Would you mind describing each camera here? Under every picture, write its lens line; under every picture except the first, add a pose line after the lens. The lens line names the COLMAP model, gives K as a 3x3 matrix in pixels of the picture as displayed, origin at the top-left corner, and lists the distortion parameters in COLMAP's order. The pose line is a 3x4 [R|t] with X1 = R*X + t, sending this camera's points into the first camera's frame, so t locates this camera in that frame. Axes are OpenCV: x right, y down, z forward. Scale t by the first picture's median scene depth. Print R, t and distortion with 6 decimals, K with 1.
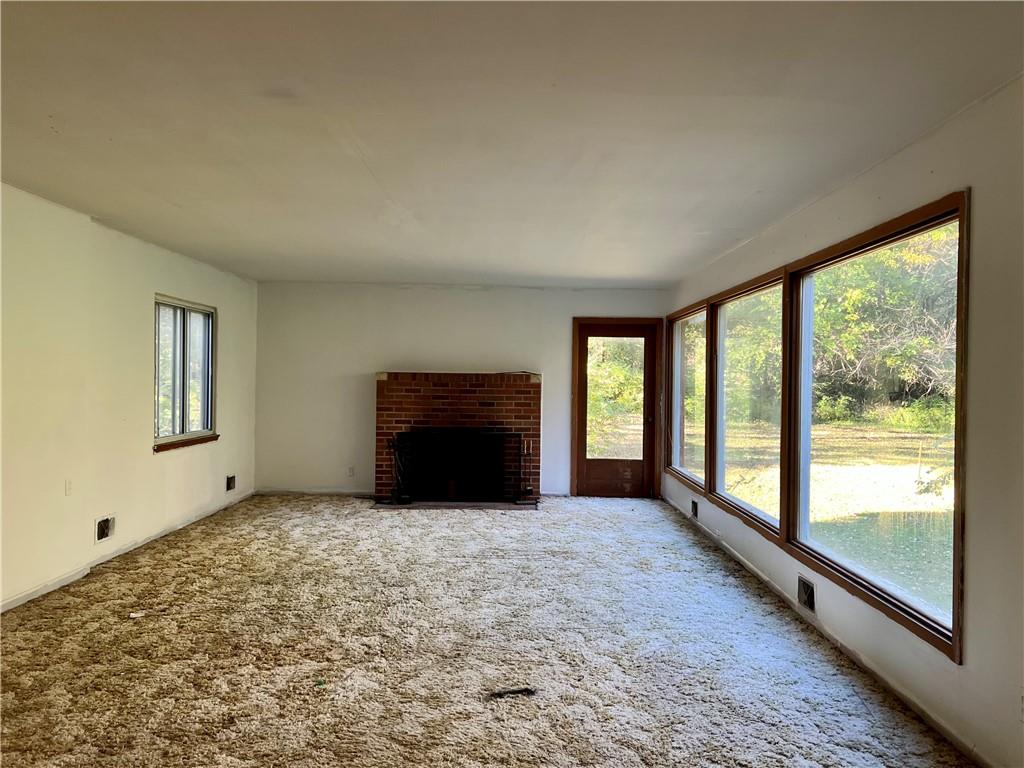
lens RADIAL K [[767.6, 0, 516.4], [0, 767.6, 373.3], [0, 0, 1]] dist [0.065727, -0.075107]
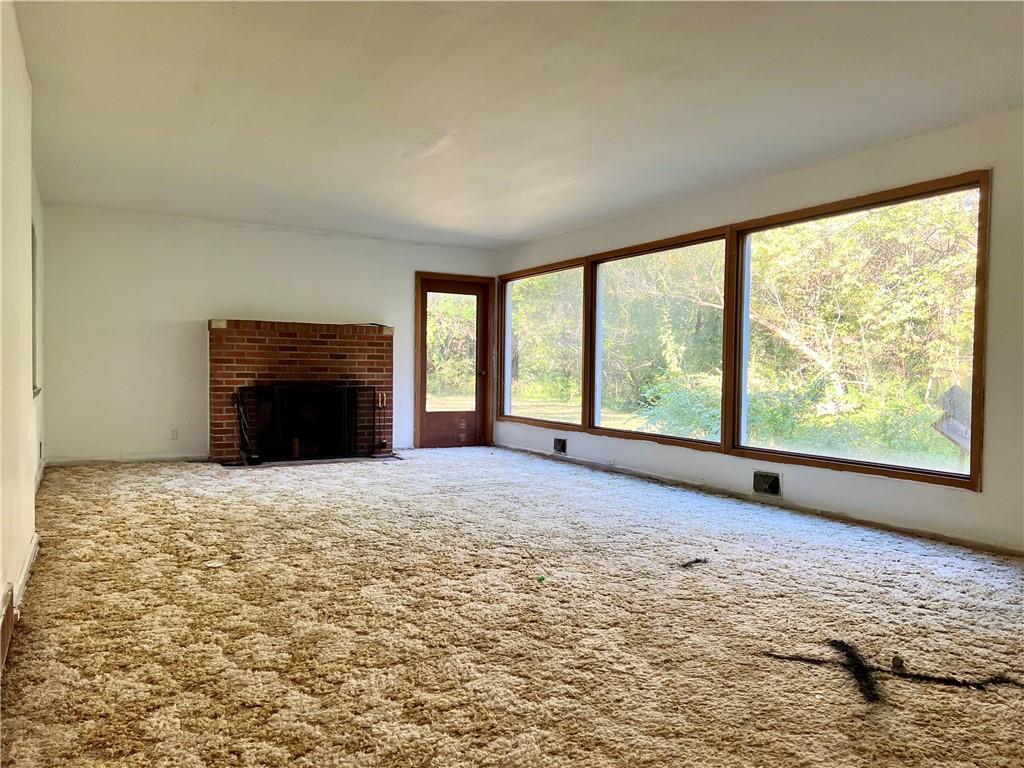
lens RADIAL K [[768.2, 0, 519.3], [0, 768.2, 394.8], [0, 0, 1]] dist [0.076066, -0.093437]
pose [[0.870243, -0.017913, 0.492298, -0.482831], [-0.005227, 0.998947, 0.045589, 0.065898], [-0.492596, -0.042246, 0.869232, 0.079305]]
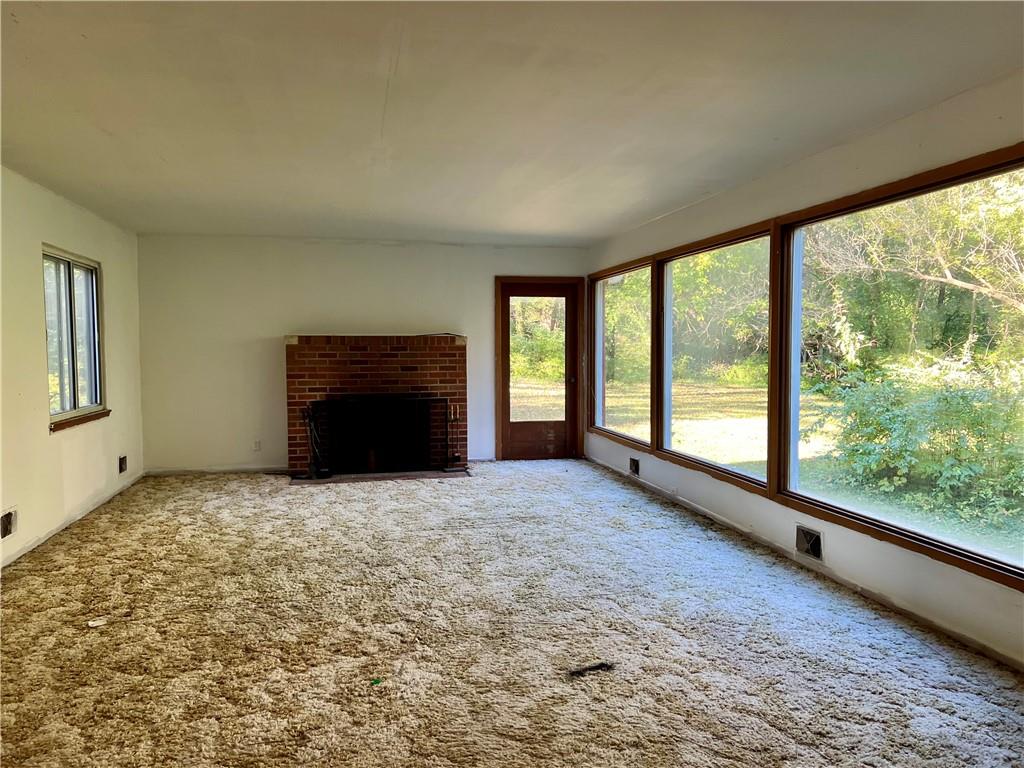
lens RADIAL K [[767.8, 0, 512.0], [0, 767.8, 384.0], [0, 0, 1]] dist [0.069746, -0.082443]
pose [[0.977901, -0.027784, 0.207213, -0.170304], [0.015693, 0.998089, 0.059765, 0.007529], [-0.208477, -0.055192, 0.976469, 0.077745]]
